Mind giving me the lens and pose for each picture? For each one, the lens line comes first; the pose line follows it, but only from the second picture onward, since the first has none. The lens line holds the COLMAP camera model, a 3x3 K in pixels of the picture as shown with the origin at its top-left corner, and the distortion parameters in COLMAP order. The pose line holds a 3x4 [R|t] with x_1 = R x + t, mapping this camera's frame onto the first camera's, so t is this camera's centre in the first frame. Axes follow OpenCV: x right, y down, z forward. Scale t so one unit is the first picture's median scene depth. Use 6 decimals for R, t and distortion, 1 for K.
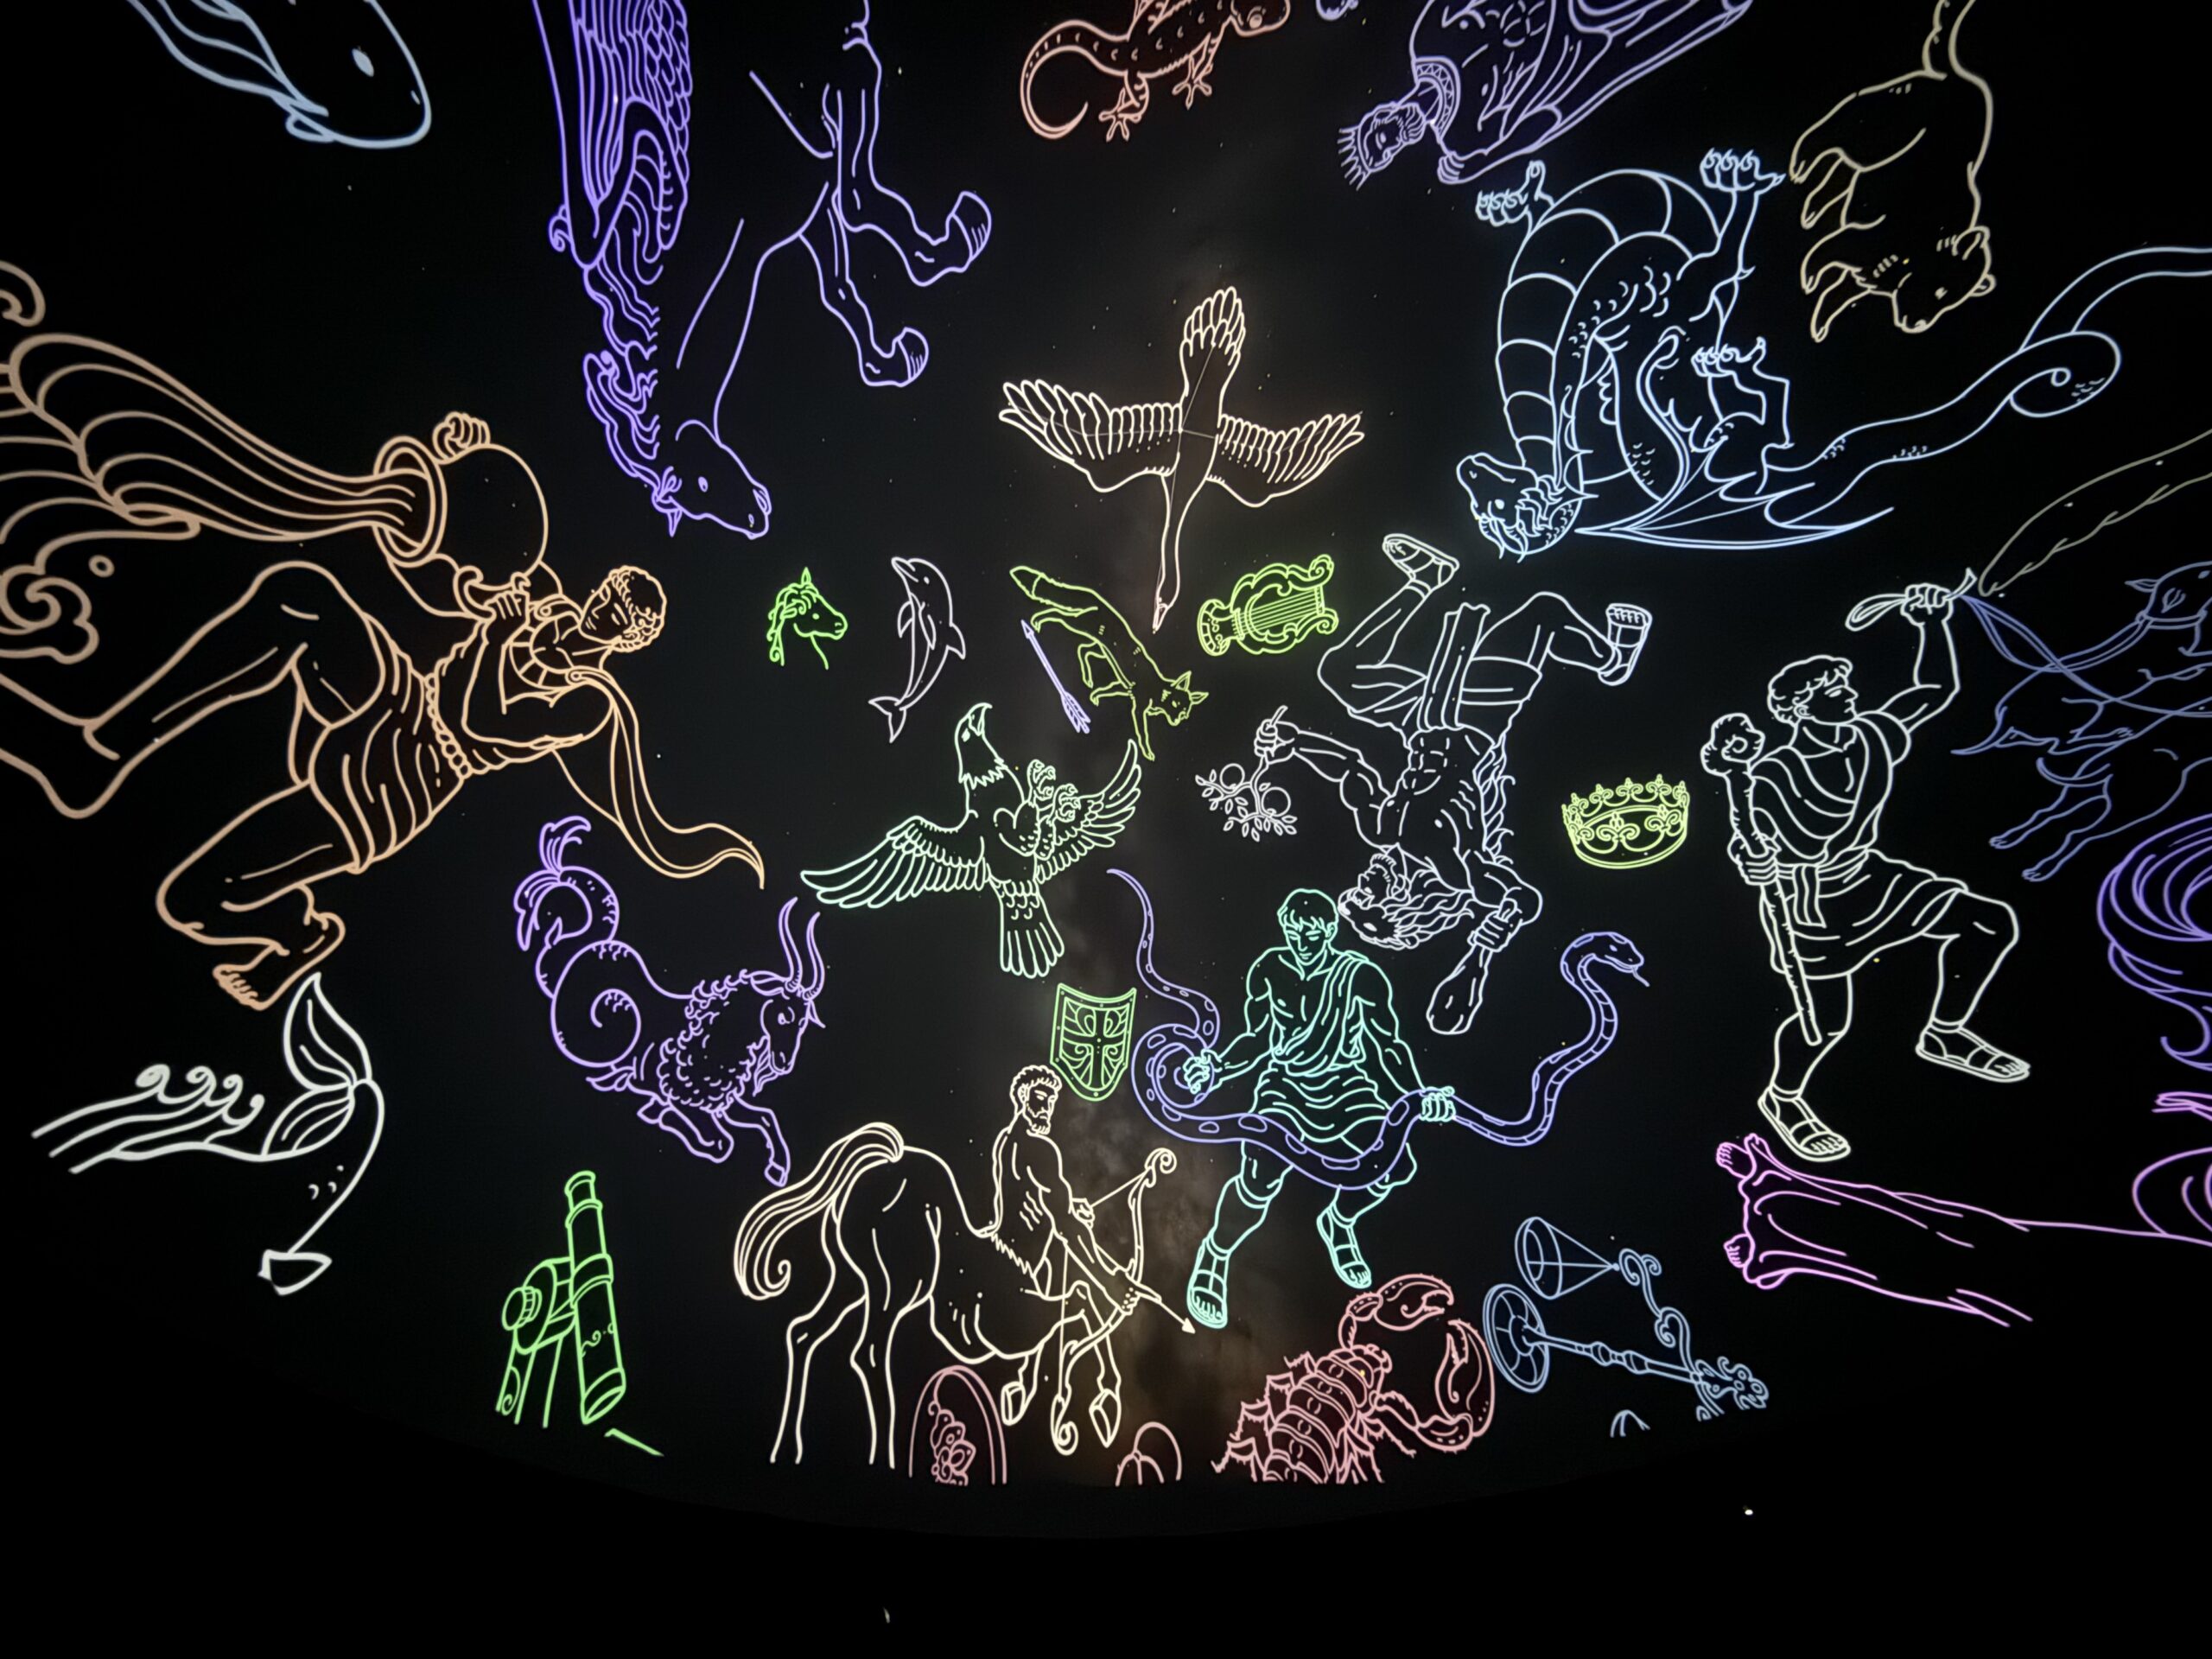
lens RADIAL K [[837.8, 0, 1160.2], [0, 837.8, 827.9], [0, 0, 1]] dist [-0.001503, 0.000075]
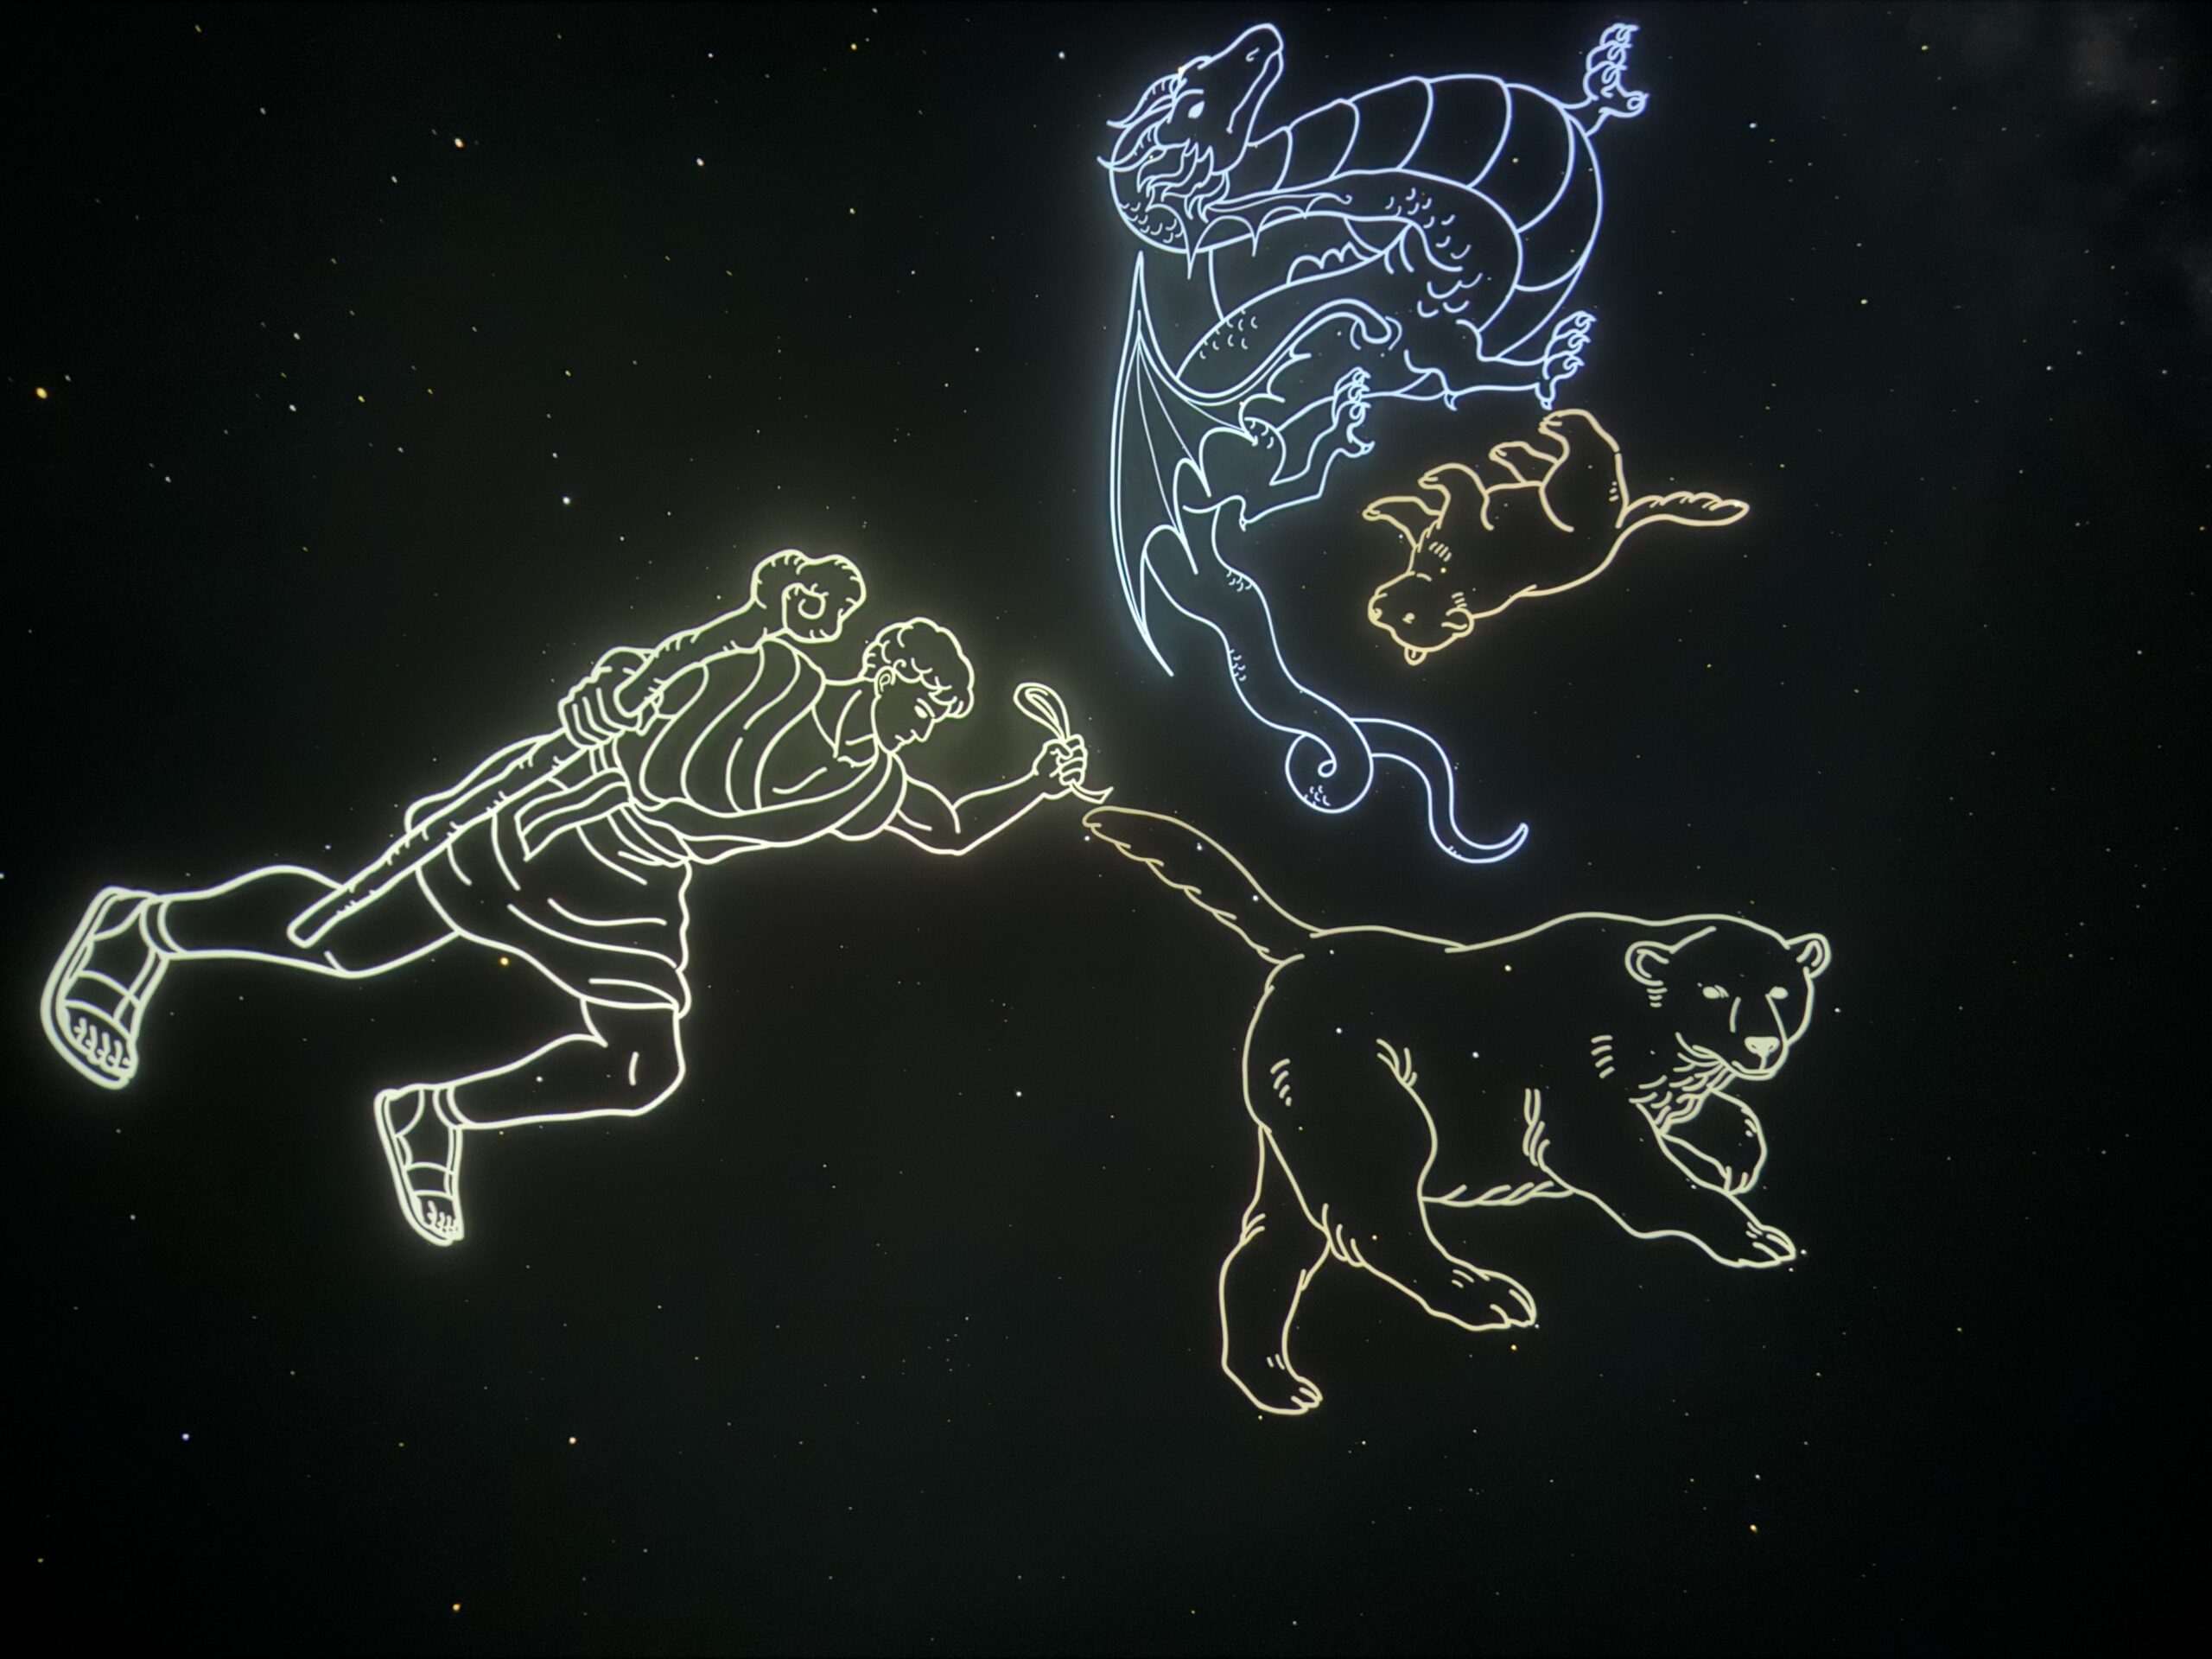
lens RADIAL K [[1587.2, 0, 1106.0], [0, 1587.2, 829.5], [0, 0, 1]] dist [0.105076, -0.155758]
pose [[-0.186775, 0.828658, 0.527675, 0.248100], [-0.568188, 0.347057, -0.746132, 0.657941], [-0.801422, -0.439177, 0.406012, 0.392853]]
